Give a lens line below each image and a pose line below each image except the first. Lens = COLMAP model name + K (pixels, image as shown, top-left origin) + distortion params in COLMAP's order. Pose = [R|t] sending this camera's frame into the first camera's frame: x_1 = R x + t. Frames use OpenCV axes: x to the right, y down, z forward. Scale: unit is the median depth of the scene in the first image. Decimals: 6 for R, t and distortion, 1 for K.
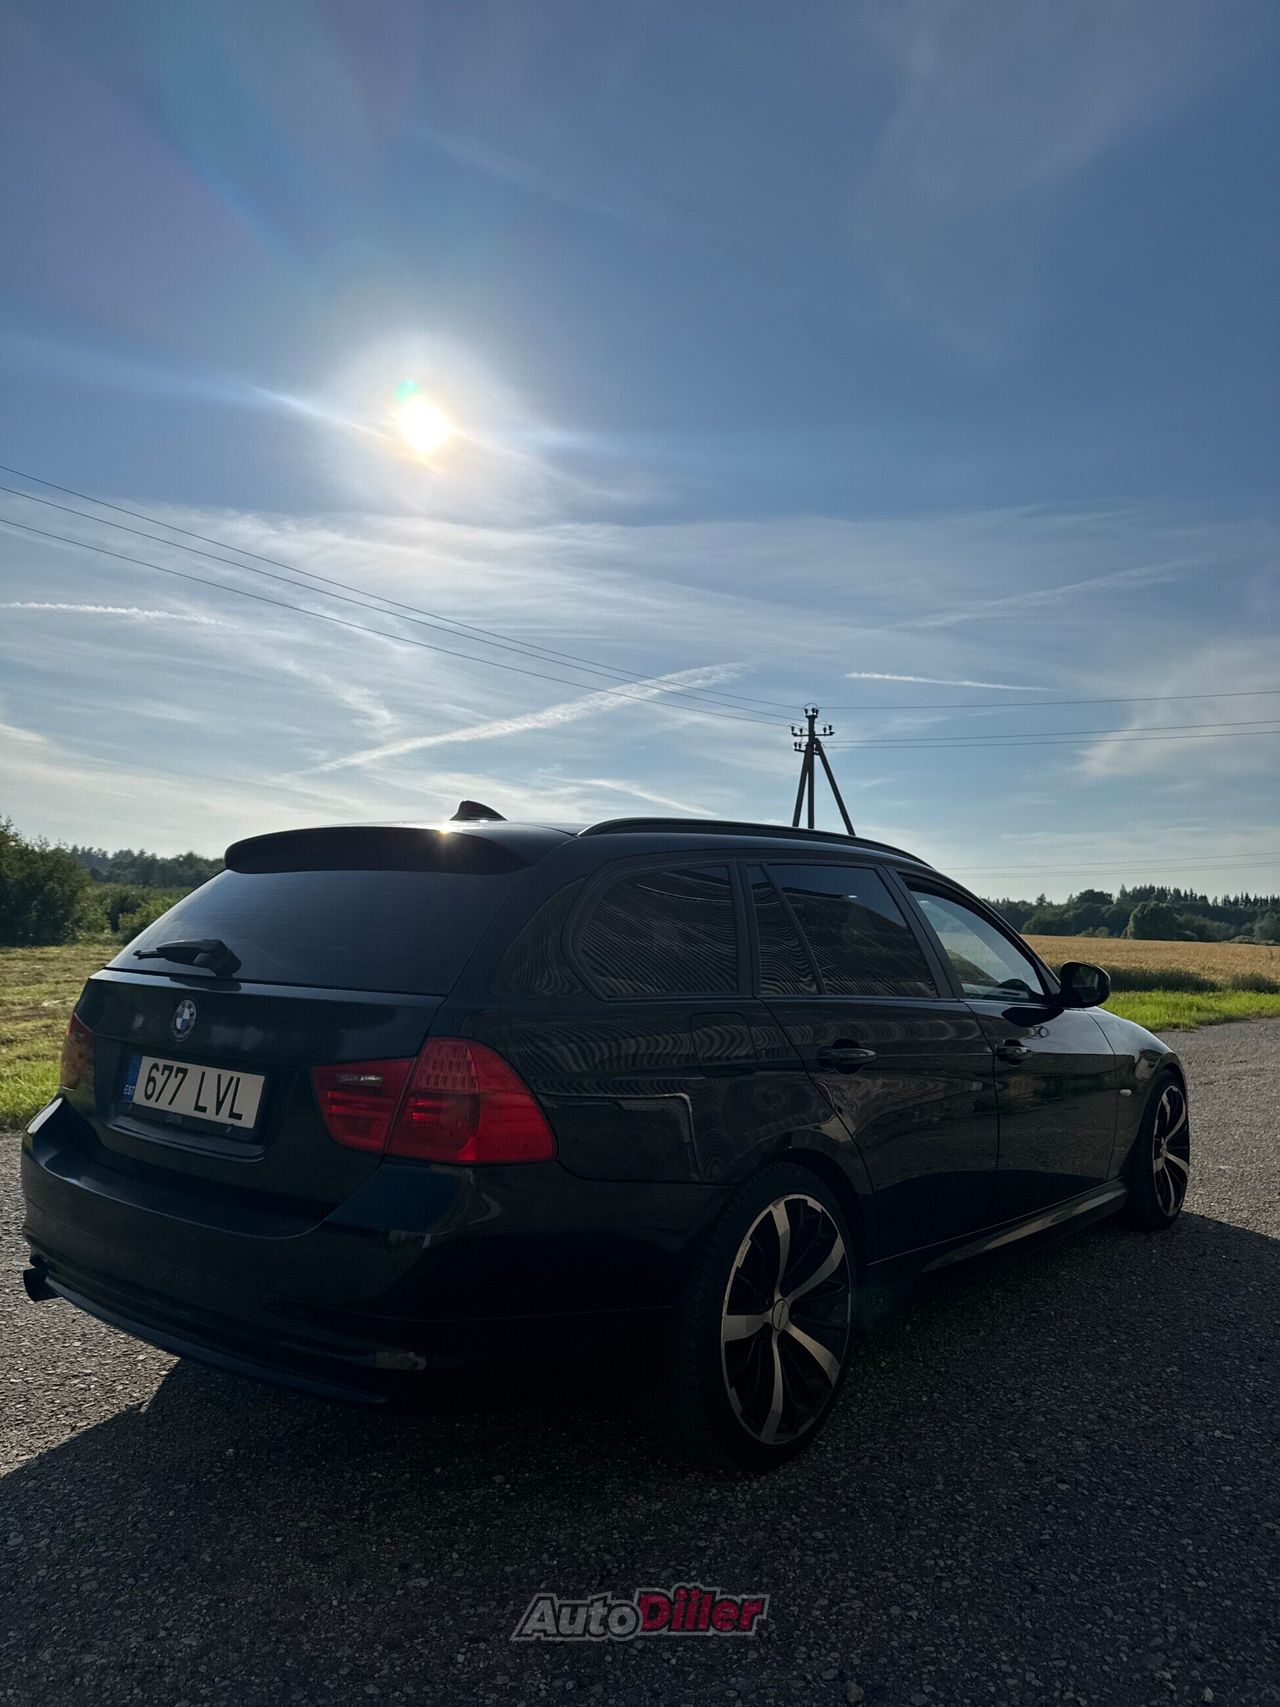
lens RADIAL K [[1264.2, 0, 644.0], [0, 1264.2, 863.9], [0, 0, 1]] dist [0.002953, -0.003757]
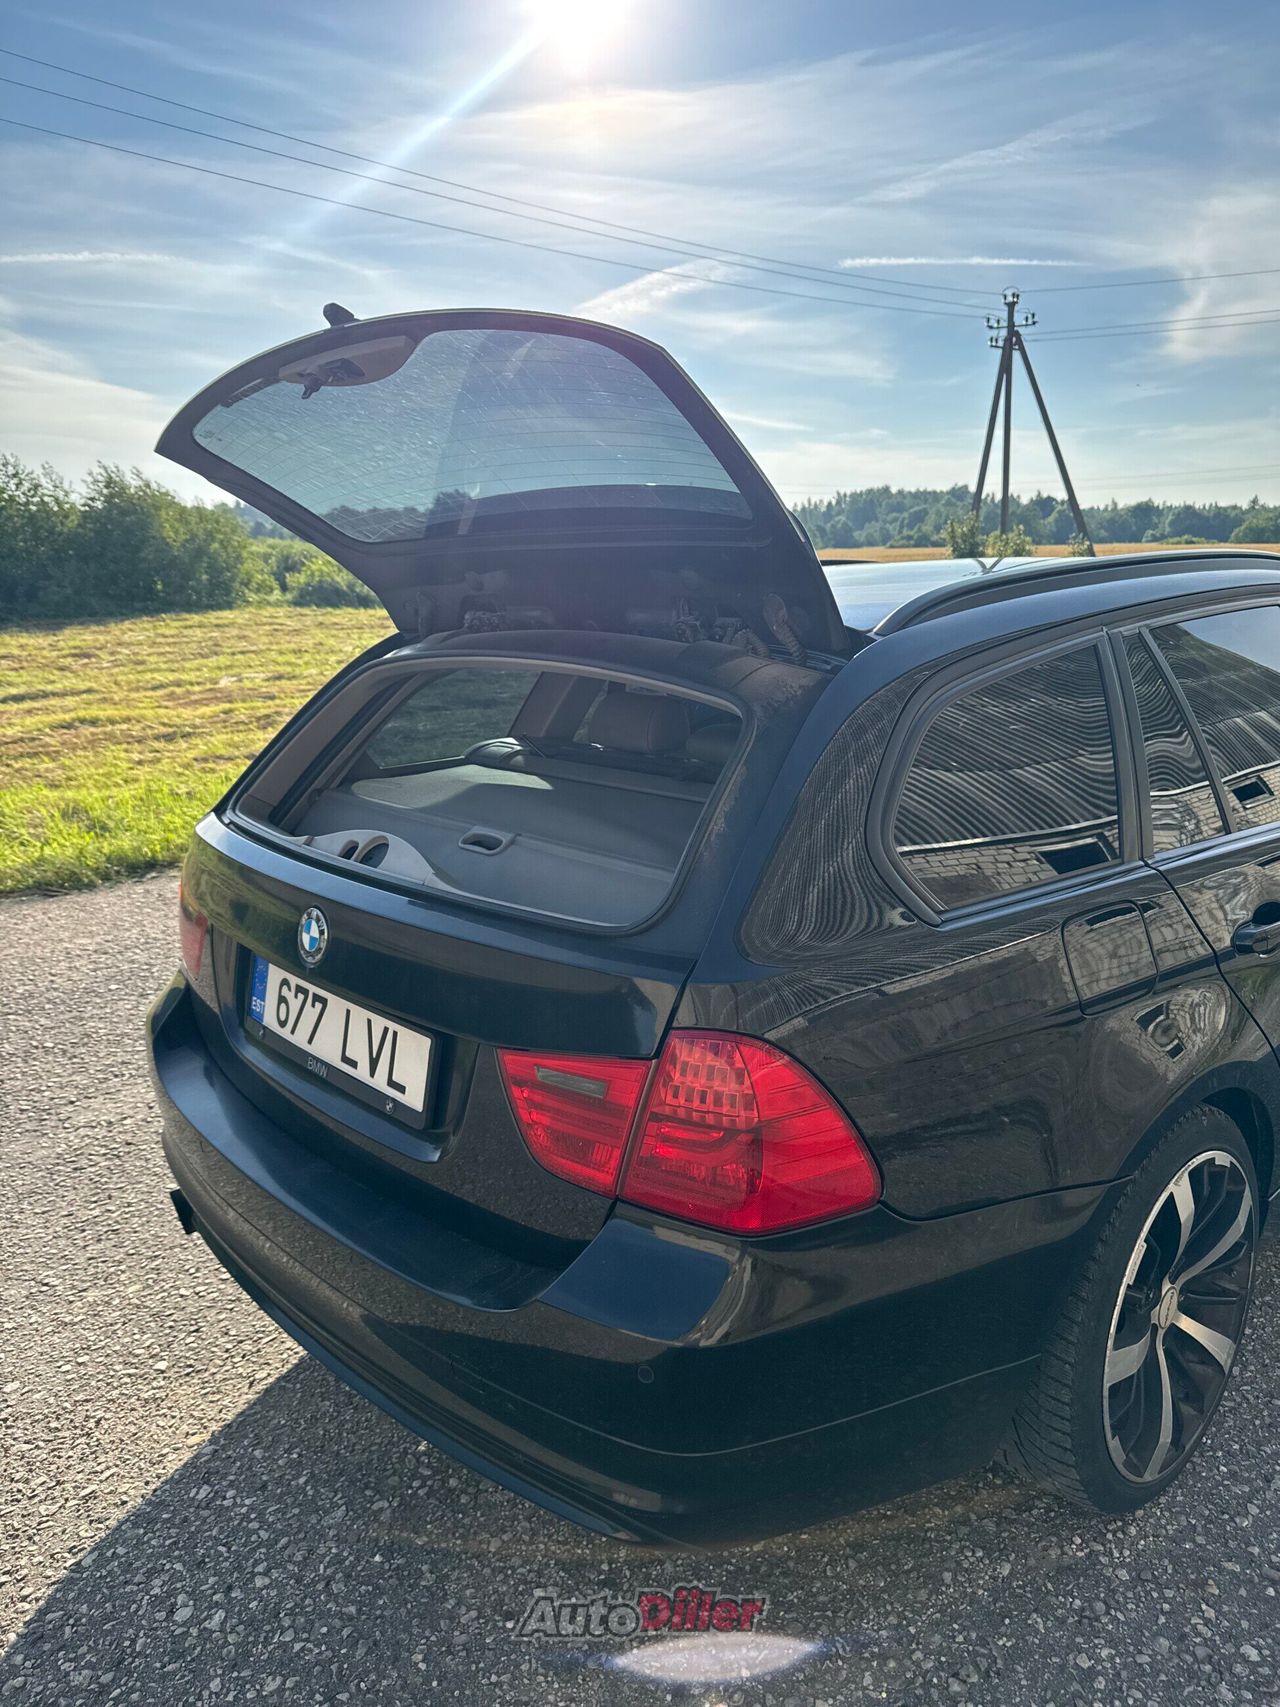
lens RADIAL K [[1241.2, 0, 640.0], [0, 1241.2, 853.5], [0, 0, 1]] dist [0.059479, -0.081885]
pose [[0.990488, -0.019848, -0.136159, -0.084298], [0.057919, 0.957747, 0.281720, -0.102530], [0.124814, -0.286927, 0.949786, 0.362854]]
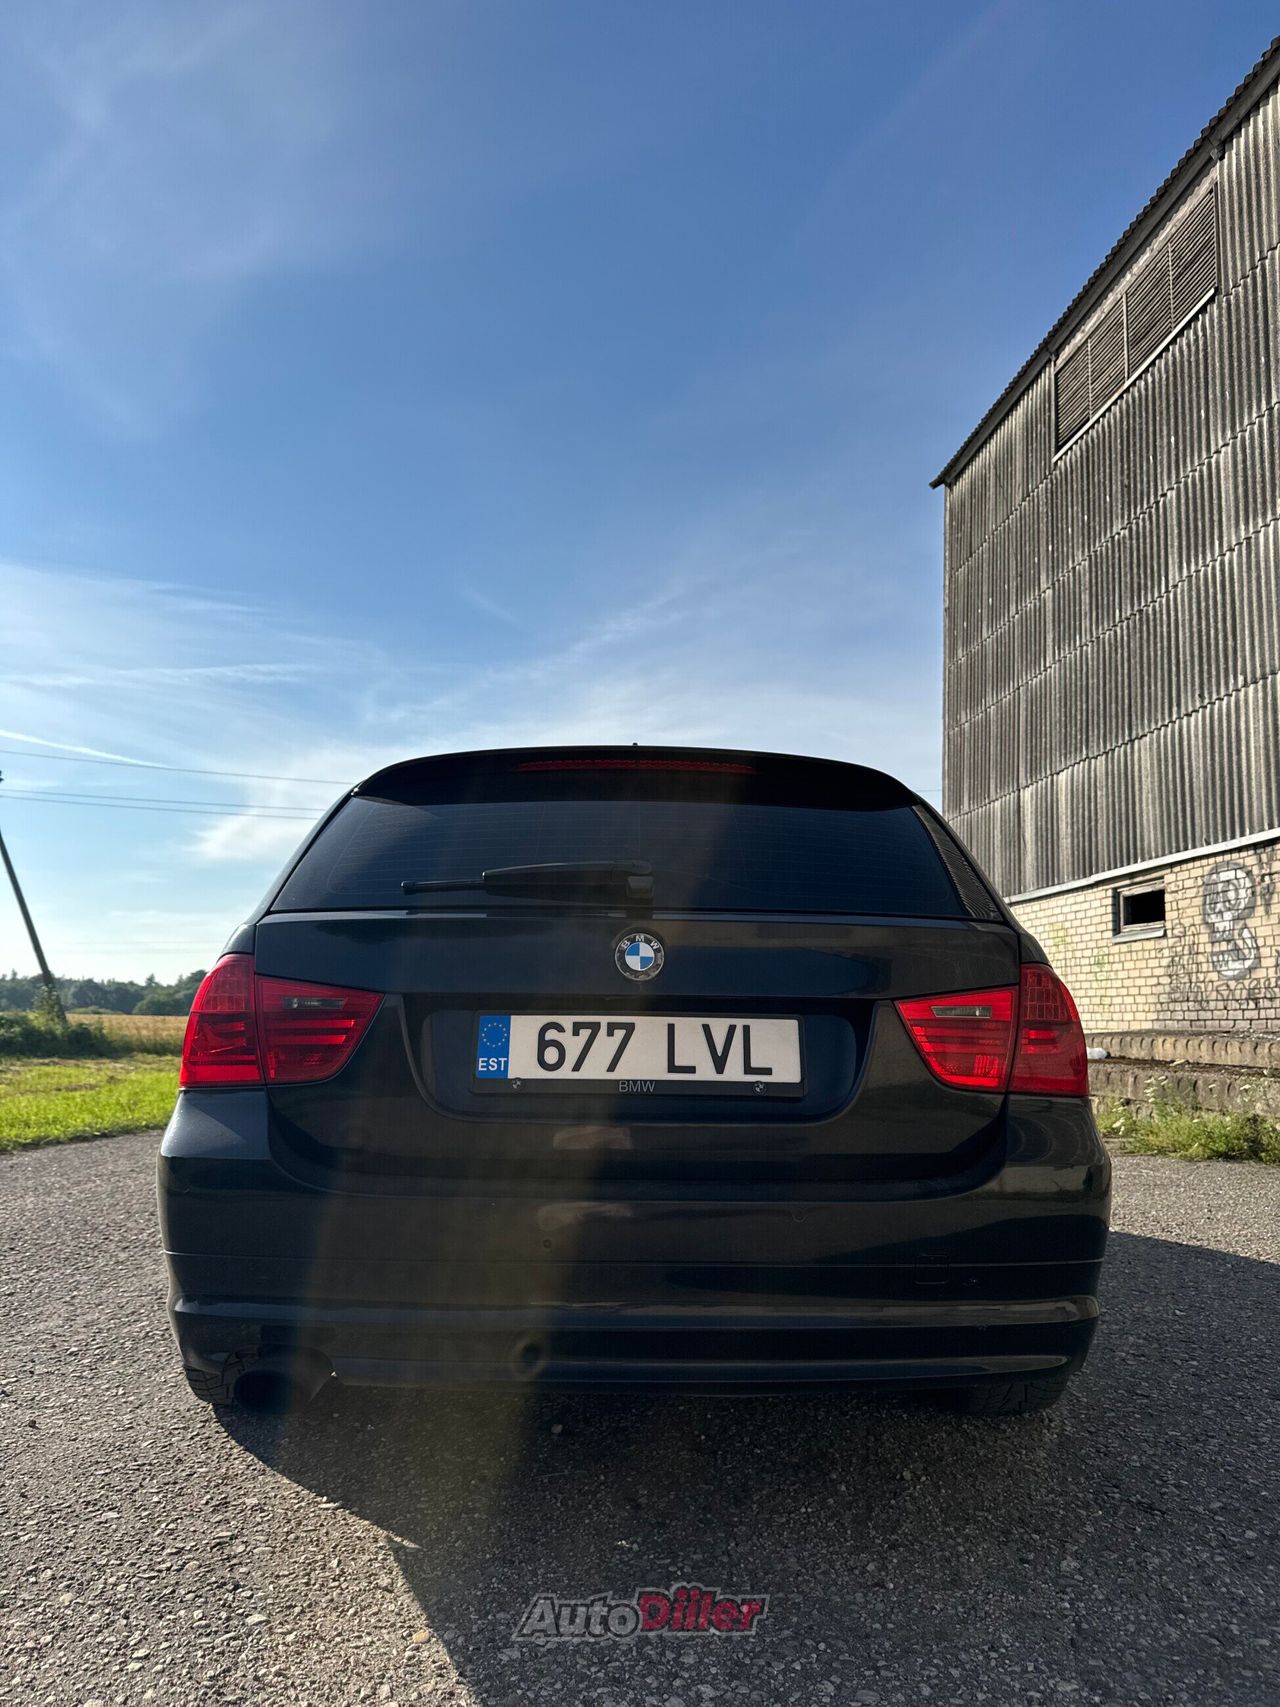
lens RADIAL K [[1241.2, 0, 640.0], [0, 1241.2, 853.5], [0, 0, 1]] dist [0.059479, -0.081885]
pose [[0.736251, 0.079365, 0.672039, -0.849454], [-0.024611, 0.995582, -0.090612, 0.123434], [-0.676261, 0.050174, 0.734951, 0.419383]]
